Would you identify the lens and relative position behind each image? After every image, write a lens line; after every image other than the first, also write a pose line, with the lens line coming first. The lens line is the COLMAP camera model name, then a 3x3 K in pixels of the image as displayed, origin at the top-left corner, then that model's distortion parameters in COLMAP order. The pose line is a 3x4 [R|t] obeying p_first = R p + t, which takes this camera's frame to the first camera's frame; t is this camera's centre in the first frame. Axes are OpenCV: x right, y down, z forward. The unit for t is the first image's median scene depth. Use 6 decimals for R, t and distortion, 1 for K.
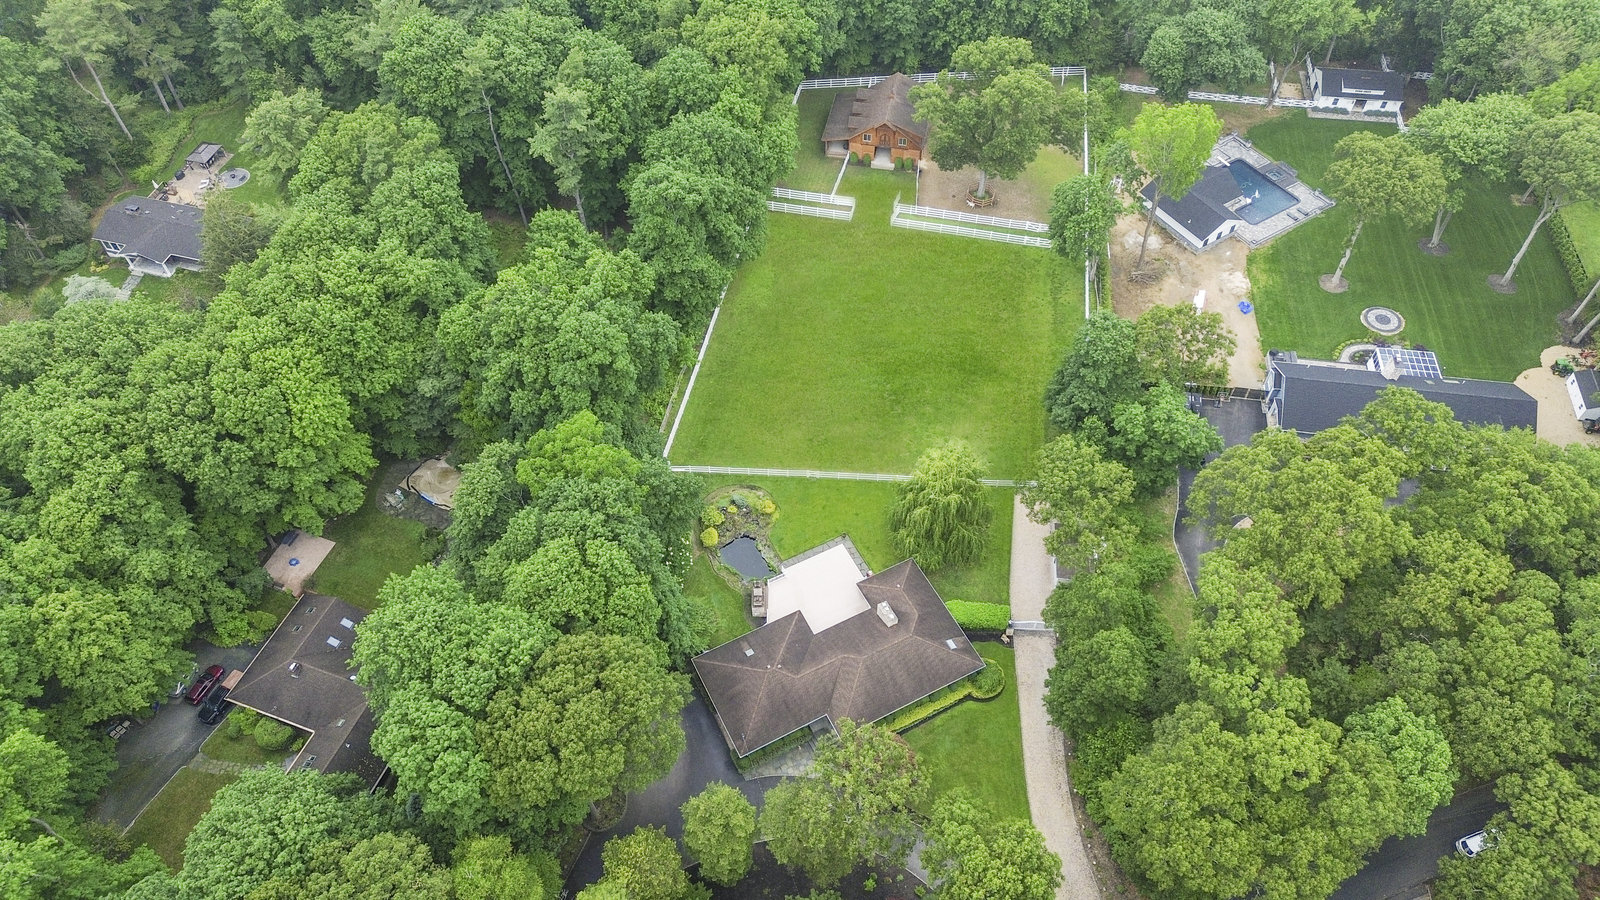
lens RADIAL K [[1133.1, 0, 800.0], [0, 1133.1, 450.0], [0, 0, 1]] dist [0.071173, -0.069829]
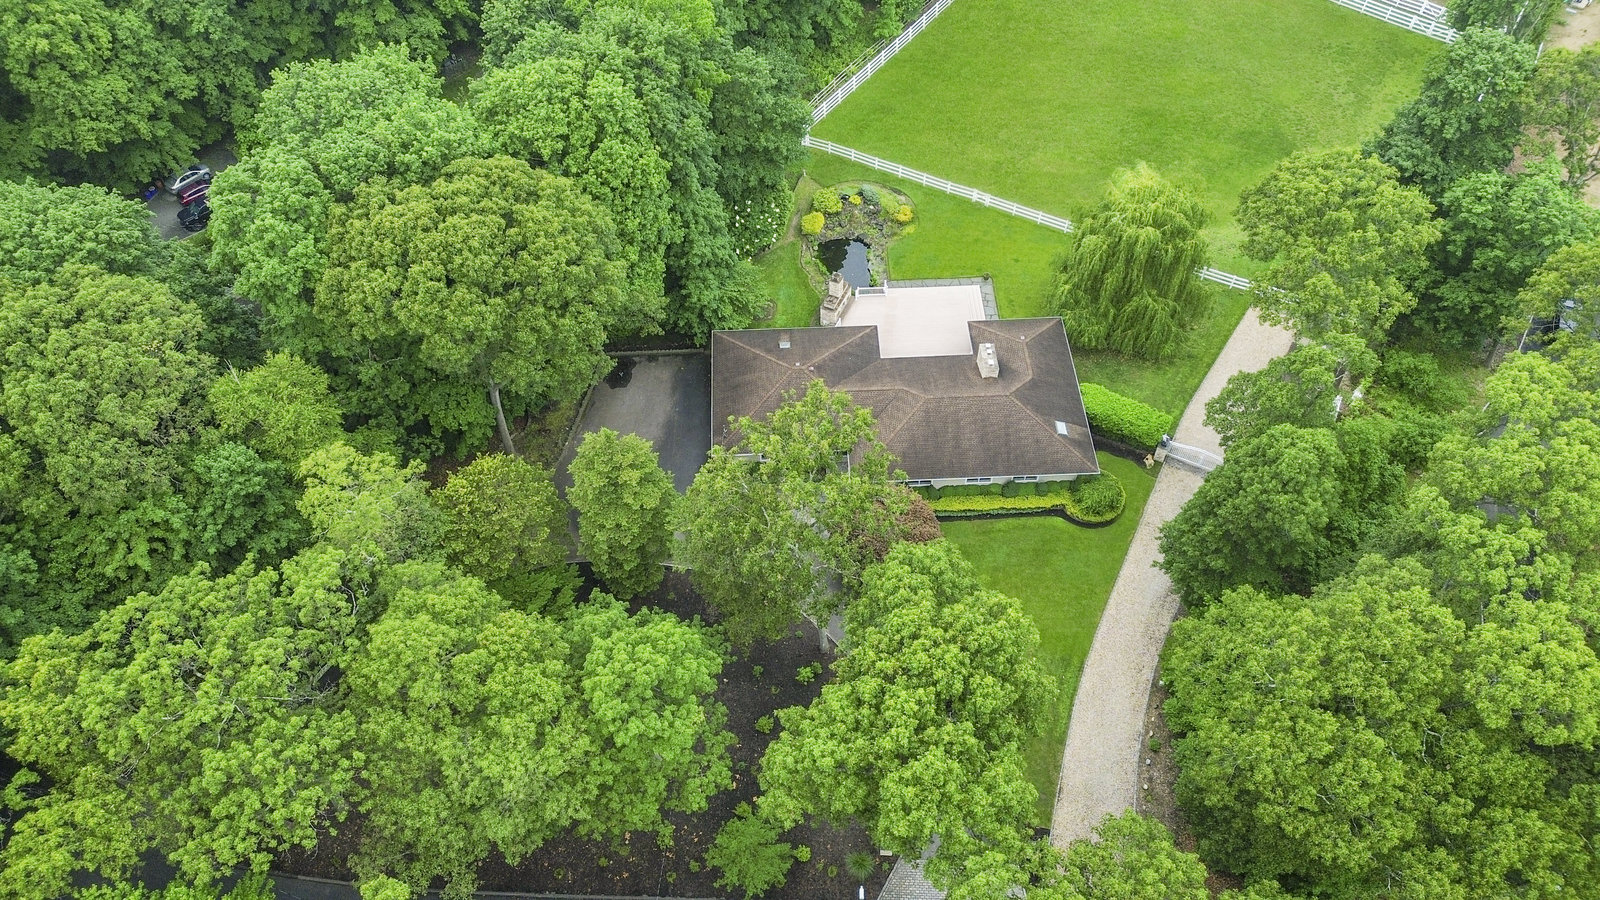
lens RADIAL K [[1133.1, 0, 800.0], [0, 1133.1, 450.0], [0, 0, 1]] dist [0.071173, -0.069829]
pose [[0.907308, 0.334550, -0.254693, 0.169463], [-0.331111, 0.941832, 0.057597, 0.196912], [0.259147, 0.032074, 0.965305, 0.313565]]
